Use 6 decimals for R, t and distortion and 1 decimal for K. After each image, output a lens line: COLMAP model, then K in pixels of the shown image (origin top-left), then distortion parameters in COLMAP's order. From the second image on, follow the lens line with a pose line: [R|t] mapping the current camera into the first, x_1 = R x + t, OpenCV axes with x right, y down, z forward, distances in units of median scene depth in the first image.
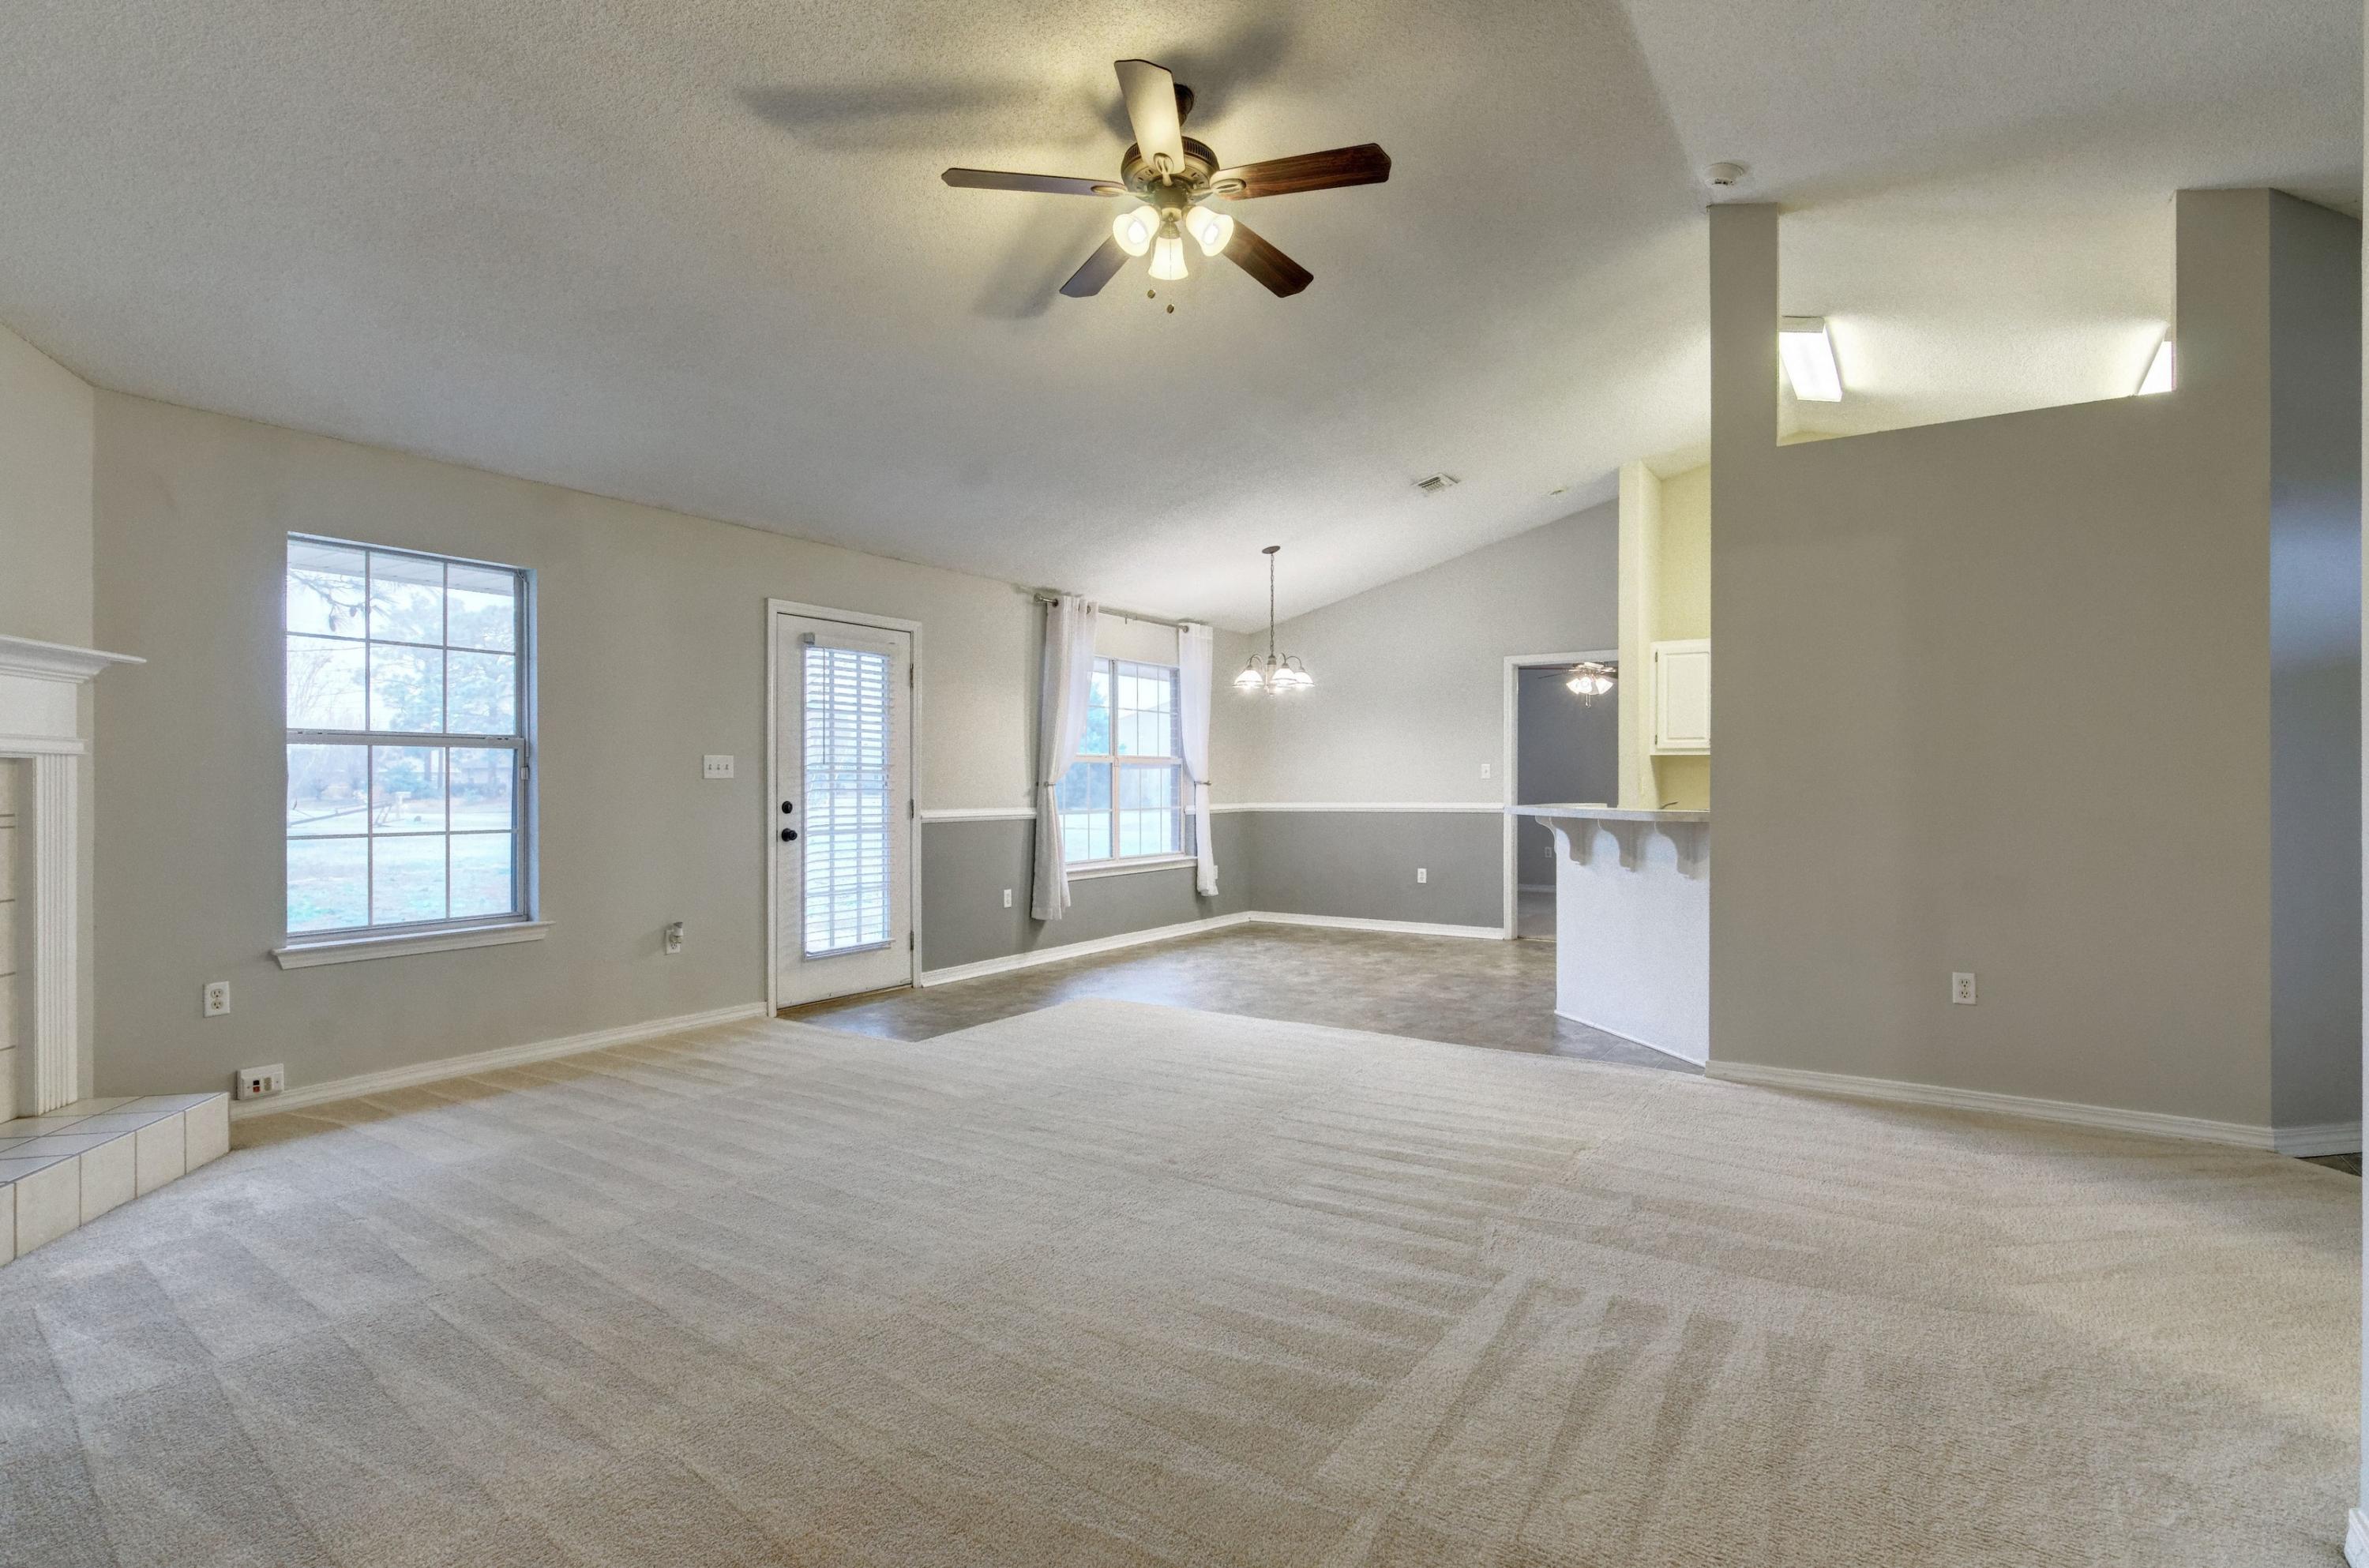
lens RADIAL K [[1144.1, 0, 1176.2], [0, 1144.1, 785.8], [0, 0, 1]] dist [0.007711, -0.001753]
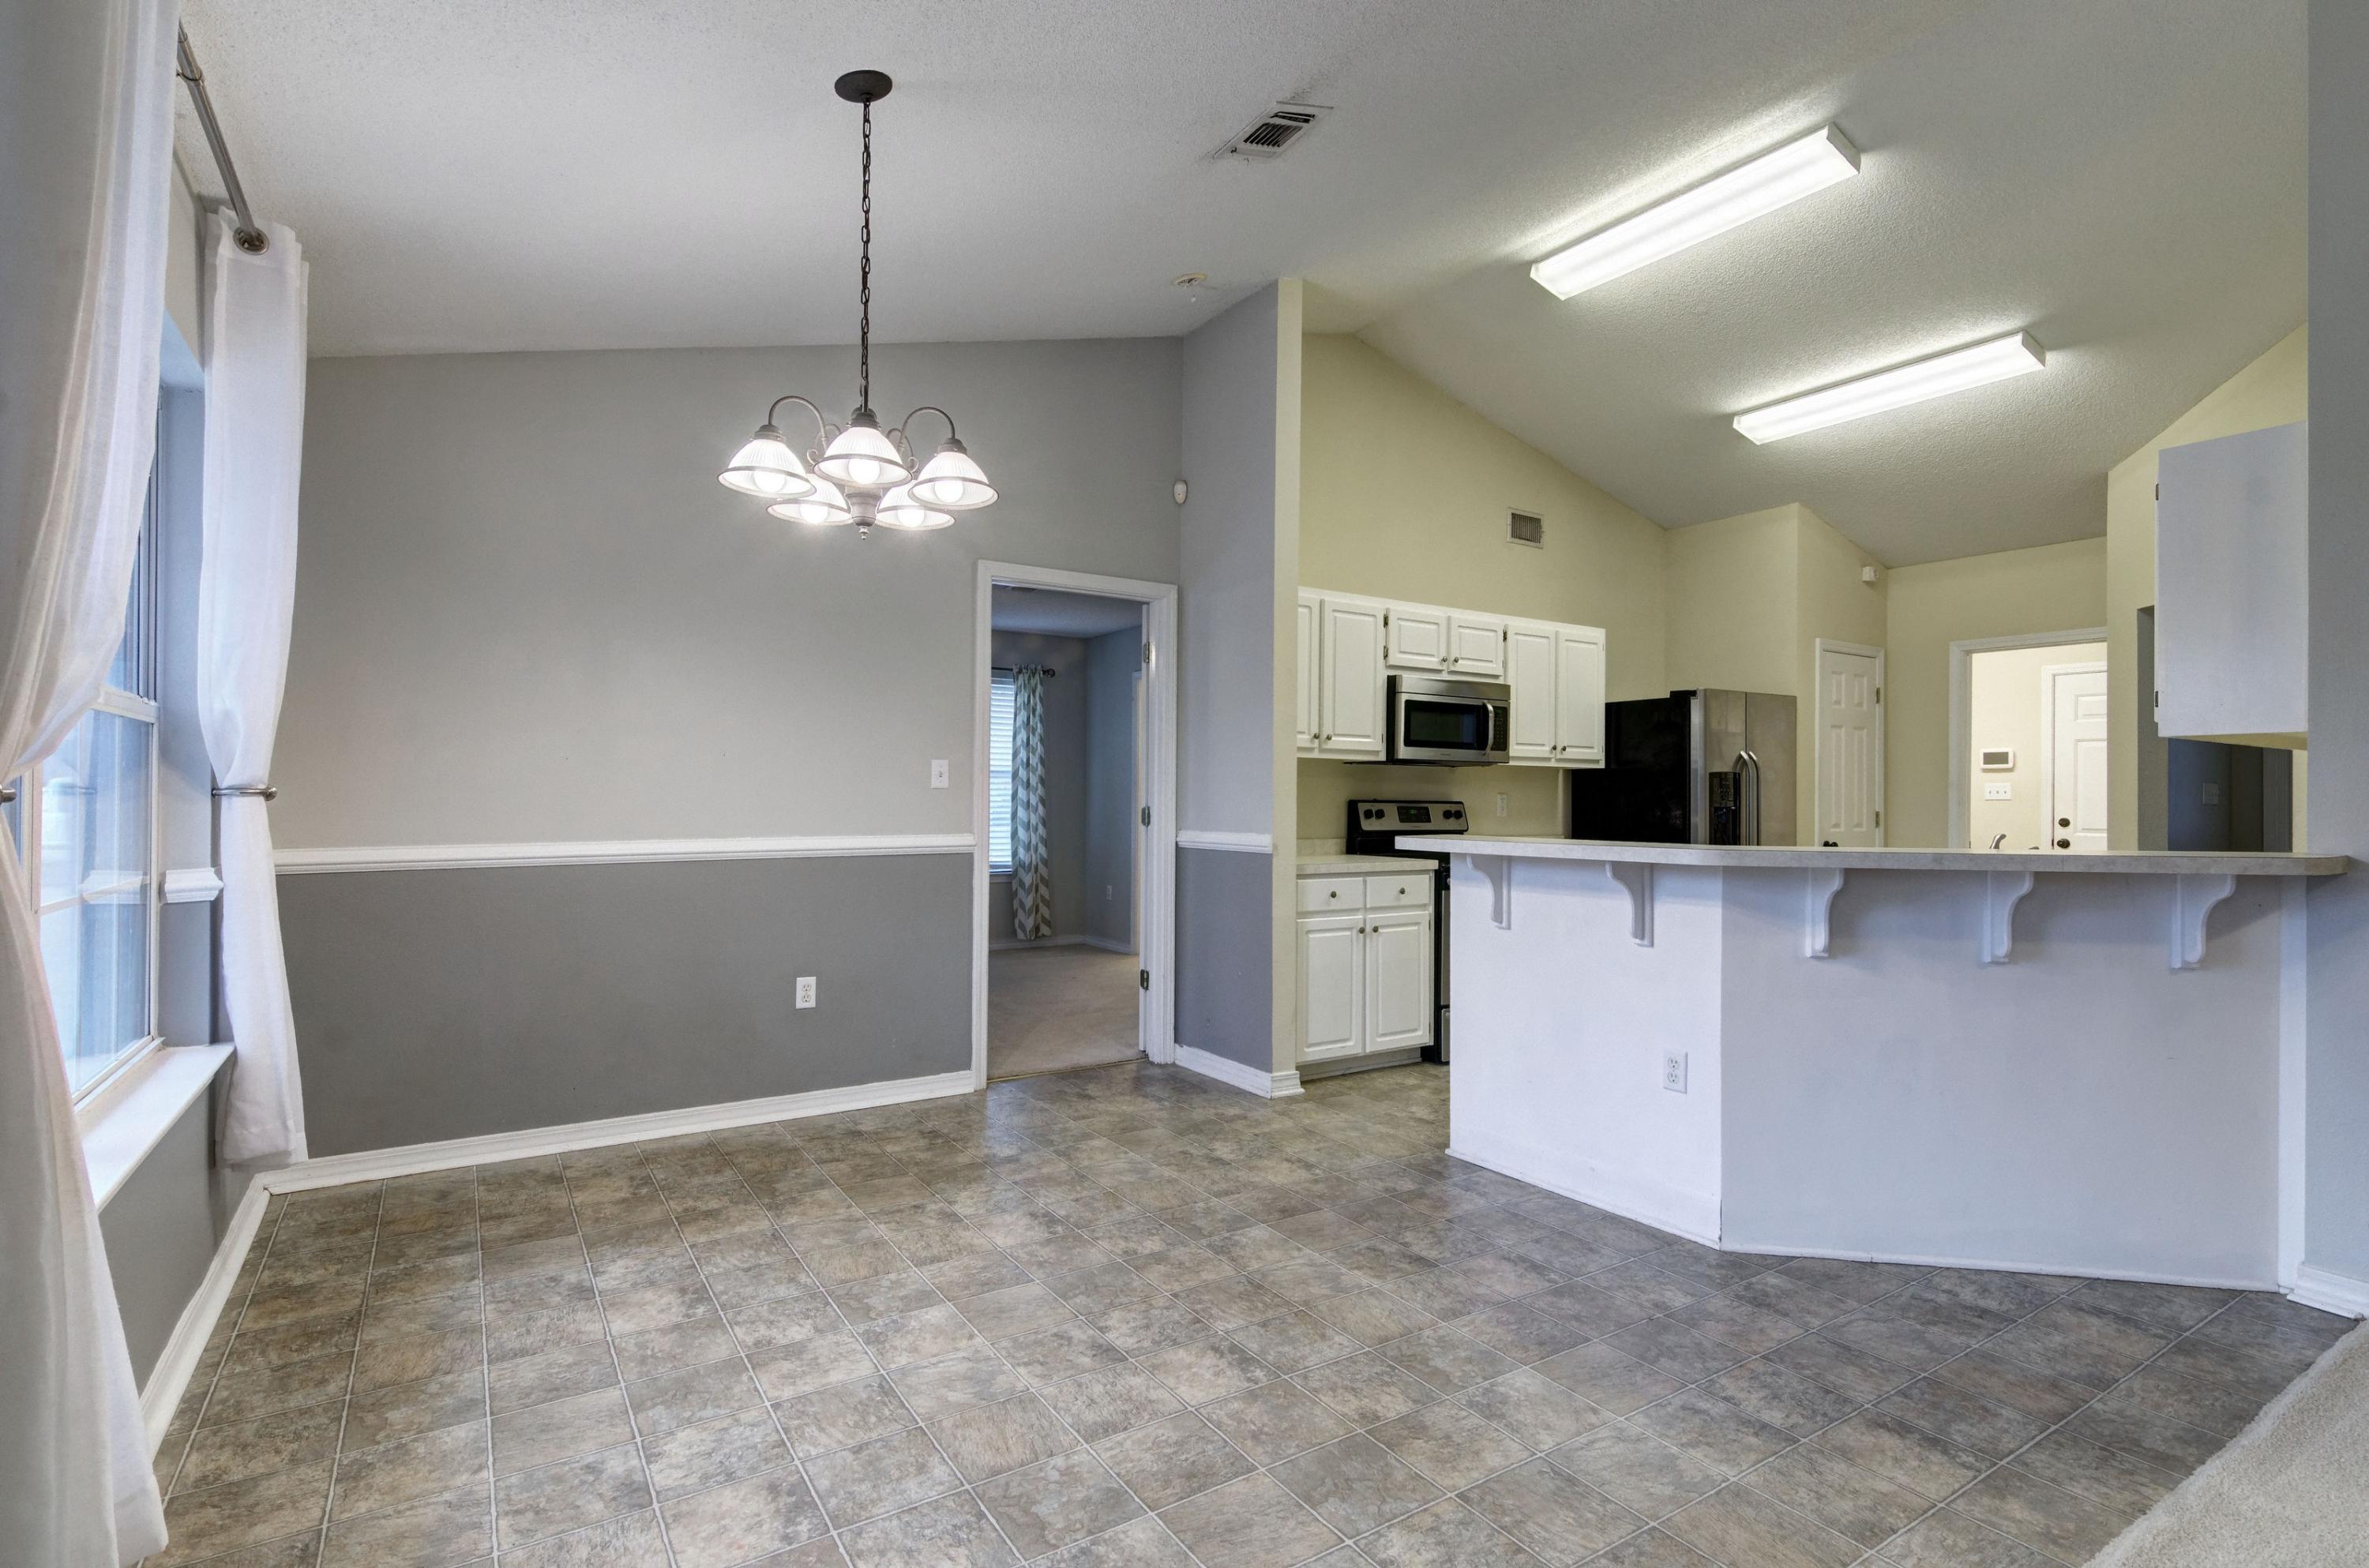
lens RADIAL K [[1144.1, 0, 1200.6], [0, 1144.1, 791.6], [0, 0, 1]] dist [0.007711, -0.001753]
pose [[0.393155, 0.007486, 0.919442, -0.232052], [-0.004074, 0.999971, -0.006400, -0.002021], [-0.919463, -0.001230, 0.393175, 1.005883]]
